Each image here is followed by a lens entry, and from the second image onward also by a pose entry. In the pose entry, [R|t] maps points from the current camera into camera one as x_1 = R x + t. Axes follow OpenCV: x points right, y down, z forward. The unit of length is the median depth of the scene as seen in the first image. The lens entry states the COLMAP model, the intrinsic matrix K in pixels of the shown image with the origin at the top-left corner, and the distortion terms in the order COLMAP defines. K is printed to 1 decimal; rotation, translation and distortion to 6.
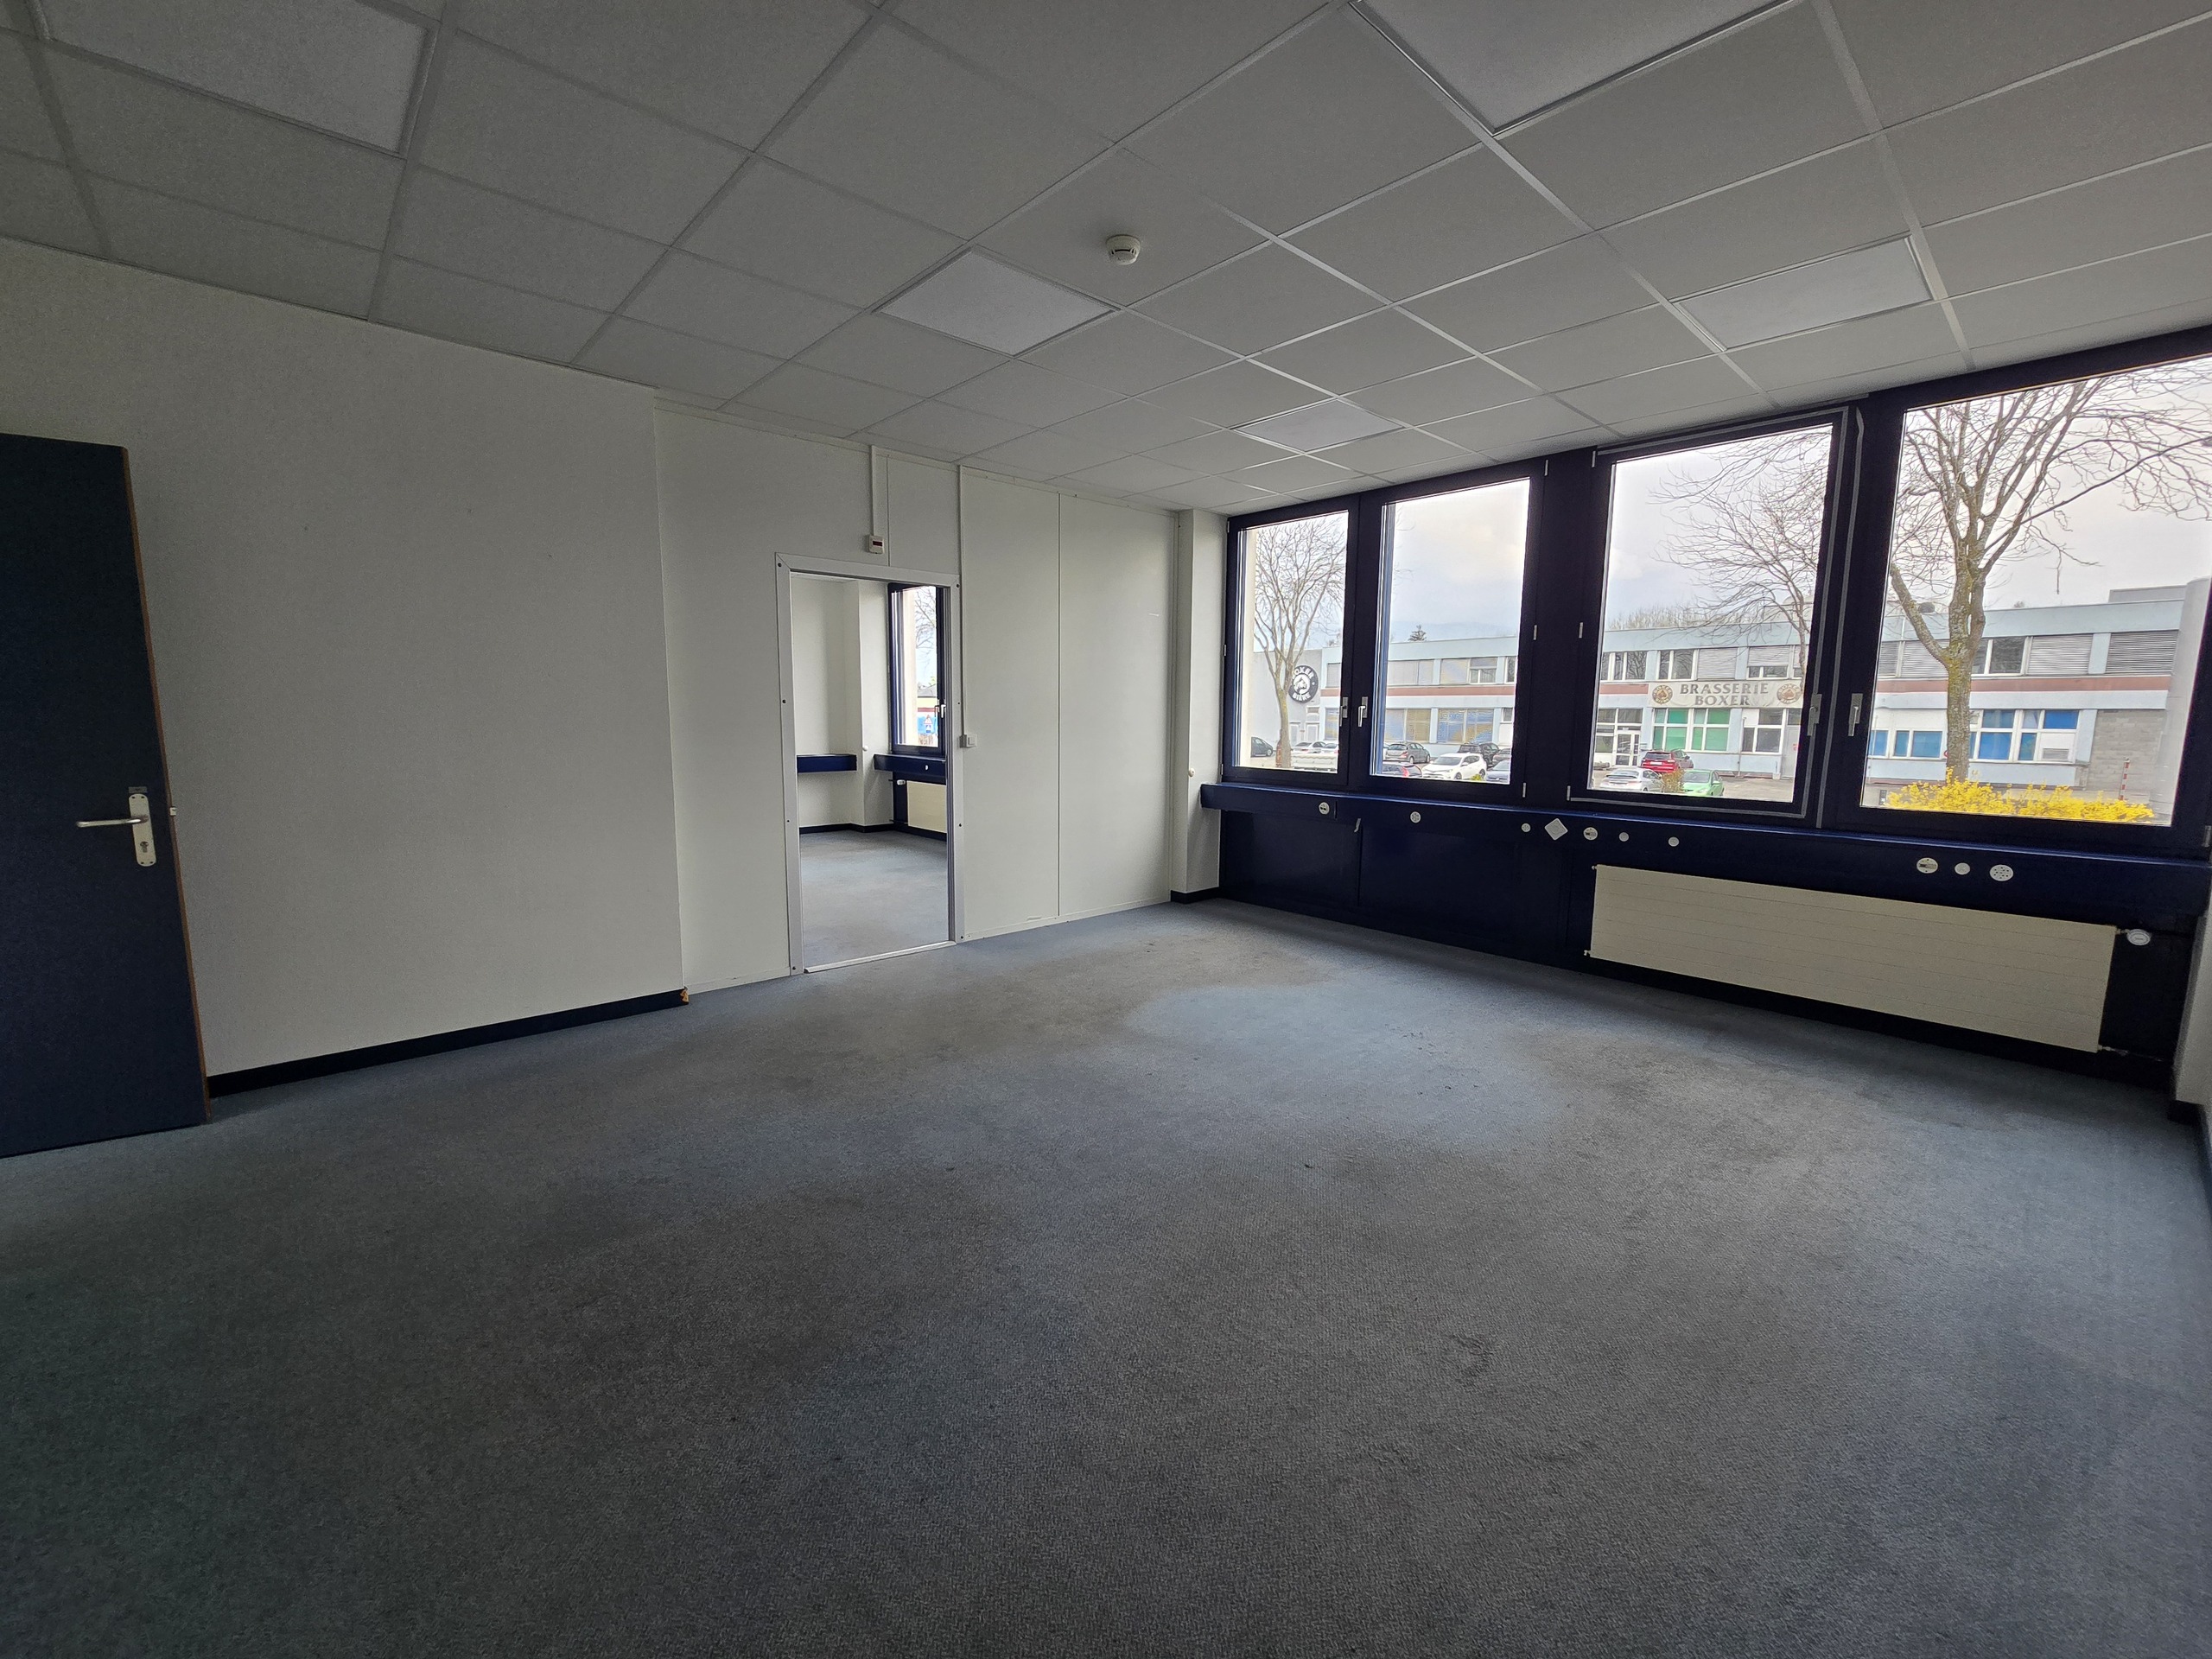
lens RADIAL K [[907.2, 0, 1113.9], [0, 907.2, 826.9], [0, 0, 1]] dist [-0.003401, 0.000160]
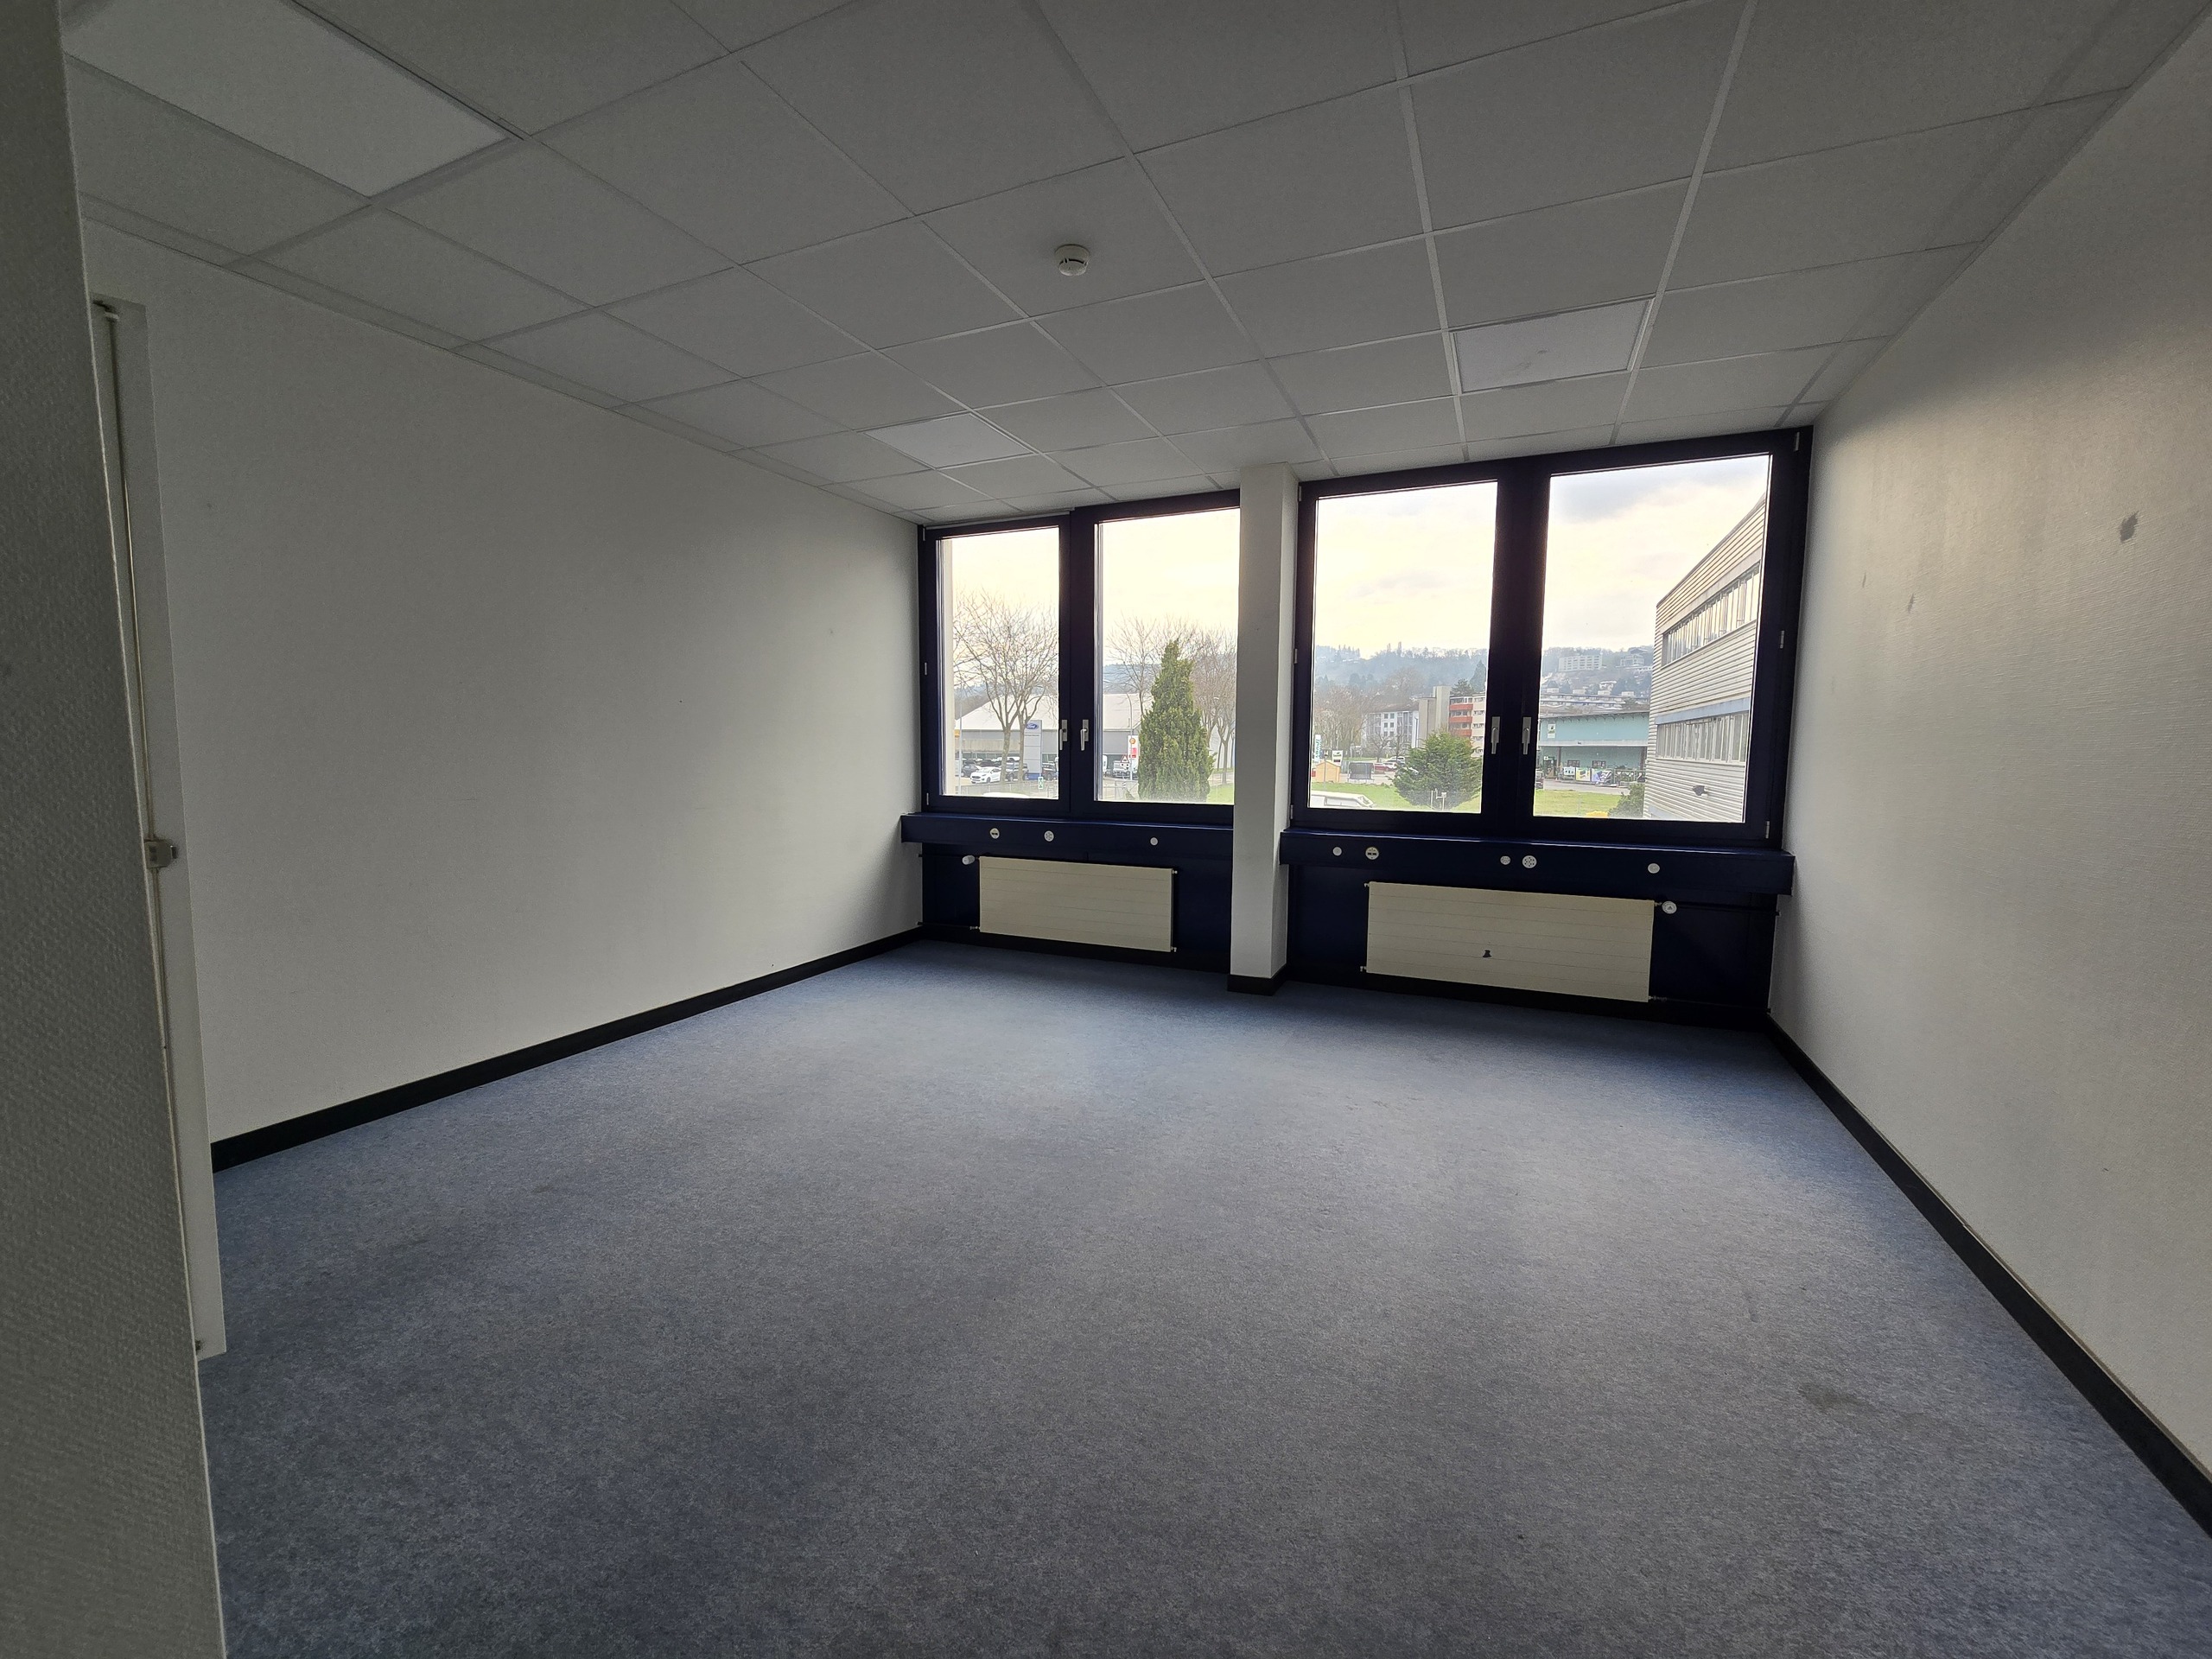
lens RADIAL K [[907.2, 0, 1098.4], [0, 907.2, 846.4], [0, 0, 1]] dist [-0.003401, 0.000160]
pose [[0.919612, -0.051400, 0.389450, -0.081860], [0.053196, 0.998565, 0.006181, -0.012191], [-0.389209, 0.015033, 0.921027, 0.091567]]
